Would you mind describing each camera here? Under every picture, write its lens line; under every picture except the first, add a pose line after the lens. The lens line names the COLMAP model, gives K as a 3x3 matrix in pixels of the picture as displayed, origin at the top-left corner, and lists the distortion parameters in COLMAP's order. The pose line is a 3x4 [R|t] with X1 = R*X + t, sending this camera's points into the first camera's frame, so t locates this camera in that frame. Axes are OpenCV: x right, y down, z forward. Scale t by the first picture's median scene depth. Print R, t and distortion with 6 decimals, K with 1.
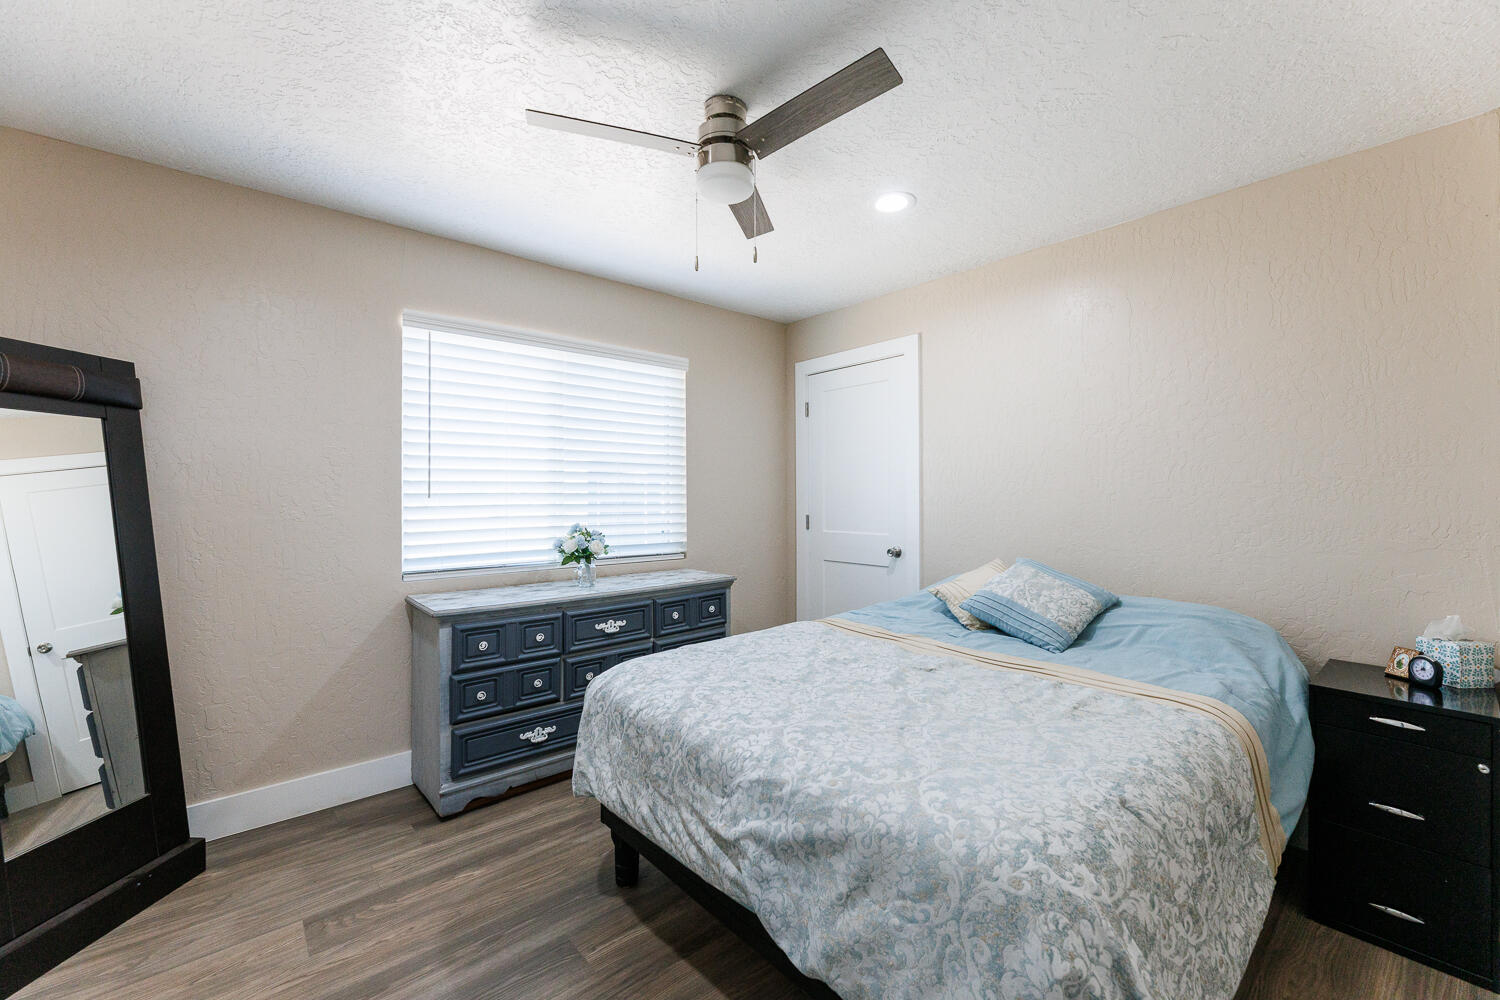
lens RADIAL K [[598.0, 0, 746.3], [0, 598.0, 498.7], [0, 0, 1]] dist [-0.000680, 0.000086]
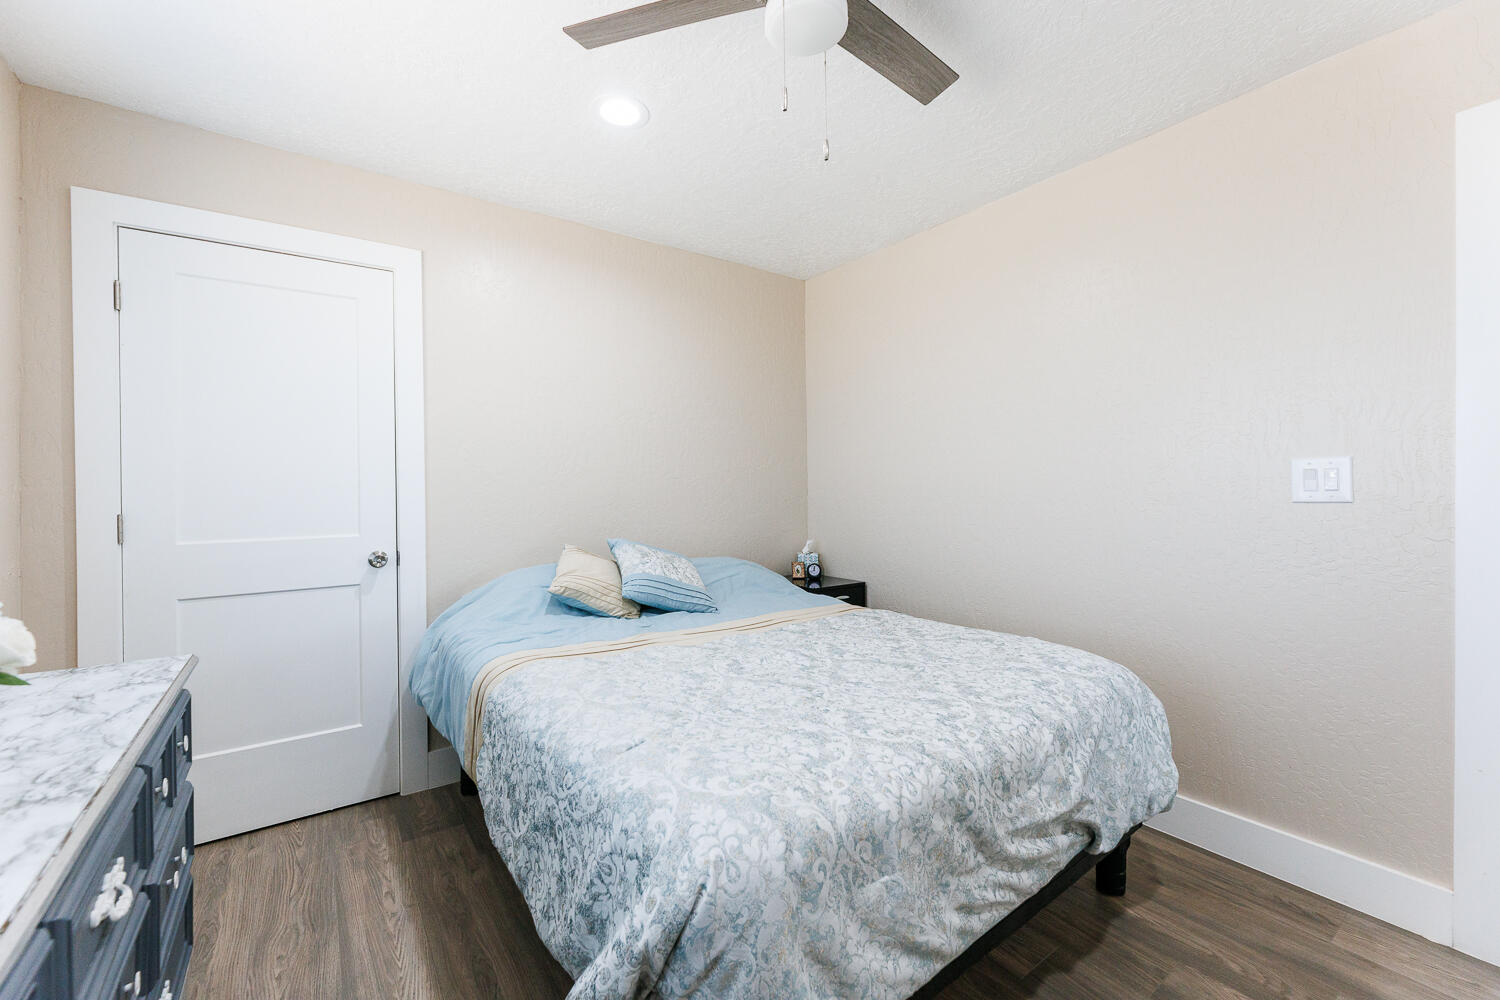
lens RADIAL K [[598.0, 0, 755.1], [0, 598.0, 496.0], [0, 0, 1]] dist [-0.000680, 0.000086]
pose [[0.096547, -0.016548, 0.995191, -0.745219], [0.011330, 0.999815, 0.015526, 0.023306], [-0.995264, 0.009776, 0.096716, 1.000789]]
